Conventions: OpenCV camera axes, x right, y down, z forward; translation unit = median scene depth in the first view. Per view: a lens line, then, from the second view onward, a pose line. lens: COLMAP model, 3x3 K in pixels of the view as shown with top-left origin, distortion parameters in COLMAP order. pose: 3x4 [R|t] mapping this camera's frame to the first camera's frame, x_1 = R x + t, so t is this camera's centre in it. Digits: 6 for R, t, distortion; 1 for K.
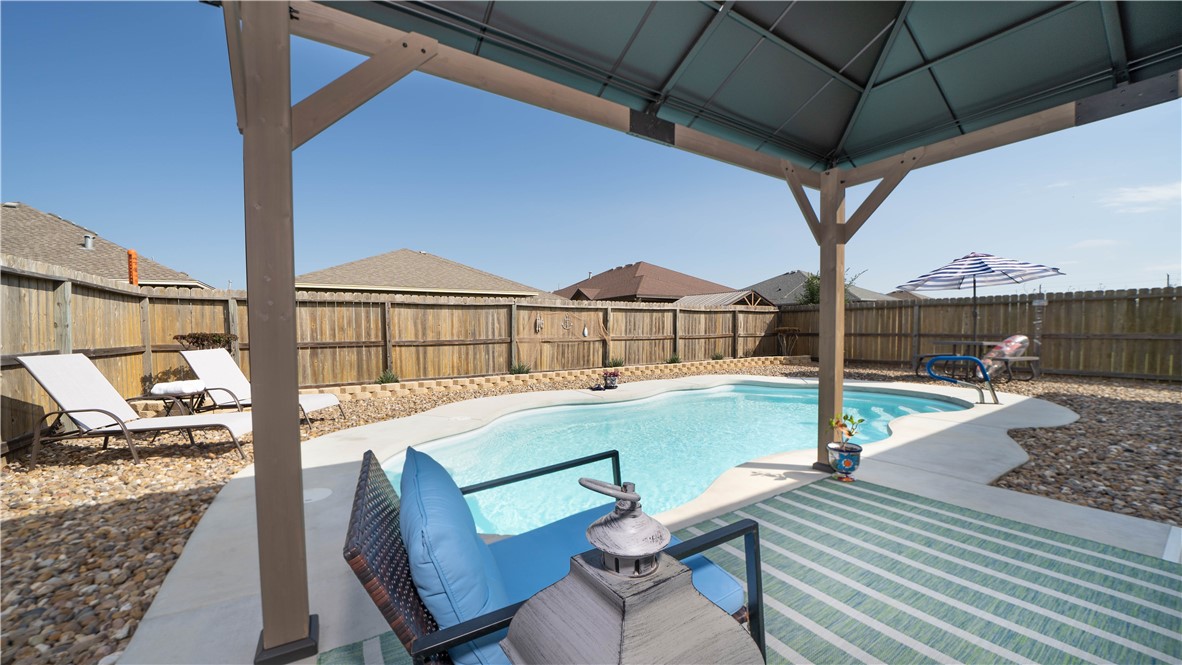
lens RADIAL K [[425.1, 0, 576.6], [0, 425.1, 346.9], [0, 0, 1]] dist [-0.010414, -0.000175]
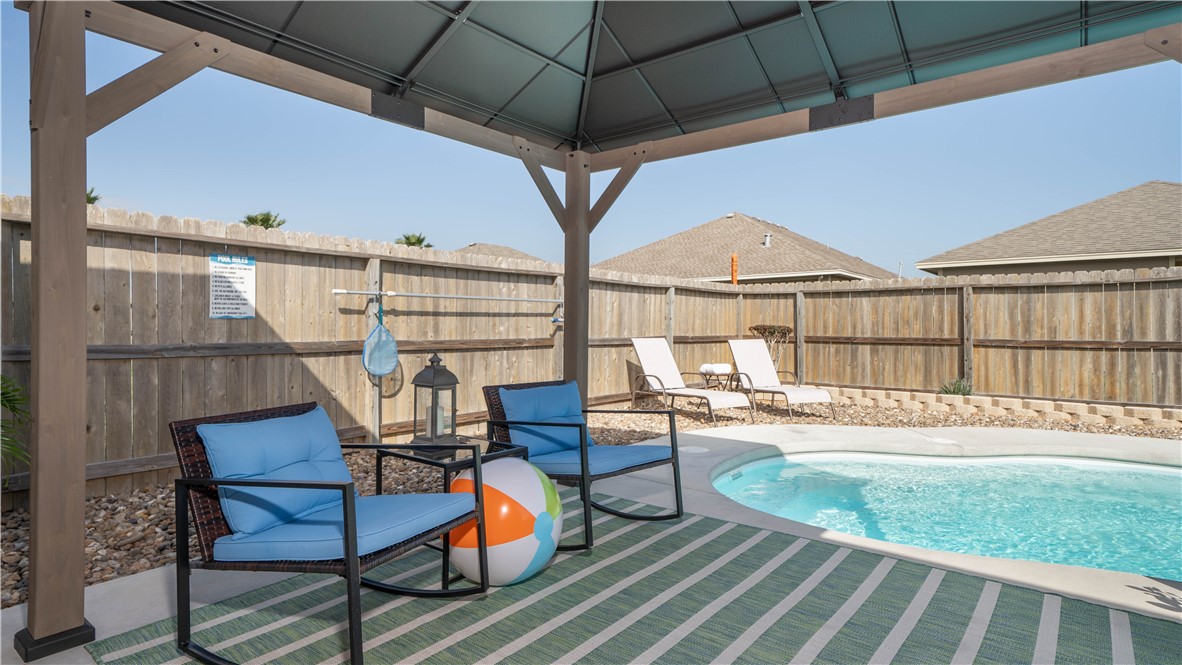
lens RADIAL K [[640.3, 0, 587.6], [0, 640.3, 329.7], [0, 0, 1]] dist [-0.002270, 0.000249]
pose [[0.339909, 0.018922, -0.940268, 0.407736], [-0.043996, 0.999023, 0.004200, -0.005979], [0.939429, 0.039940, 0.340410, 0.002133]]
